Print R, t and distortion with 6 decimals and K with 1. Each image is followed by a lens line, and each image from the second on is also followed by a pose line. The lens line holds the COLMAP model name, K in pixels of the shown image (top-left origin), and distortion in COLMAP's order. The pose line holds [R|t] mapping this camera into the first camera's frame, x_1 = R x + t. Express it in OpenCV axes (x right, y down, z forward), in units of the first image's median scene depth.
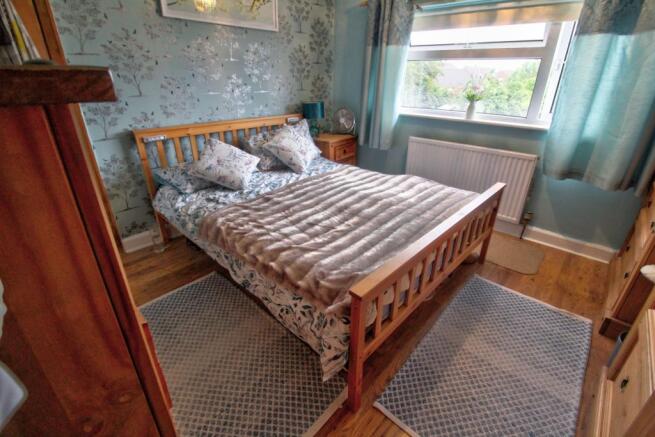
lens RADIAL K [[305.7, 0, 329.2], [0, 305.7, 218.6], [0, 0, 1]] dist [-0.013460, -0.001062]
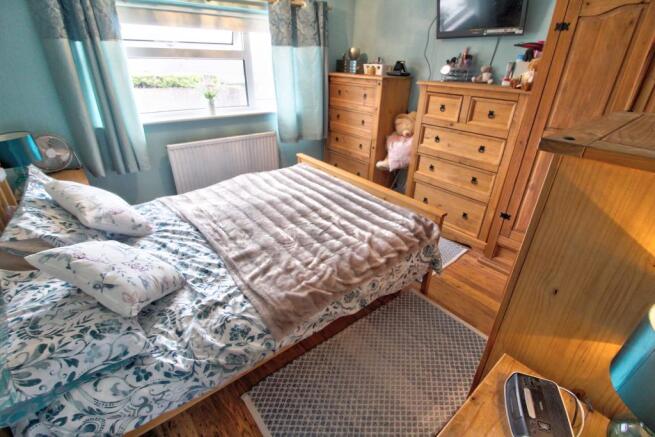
lens RADIAL K [[305.7, 0, 329.2], [0, 305.7, 218.6], [0, 0, 1]] dist [-0.013460, -0.001062]
pose [[0.138922, -0.467874, 0.872809, -0.742778], [0.407218, 0.830382, 0.380315, -0.323330], [-0.902704, 0.302589, 0.305885, 0.498717]]
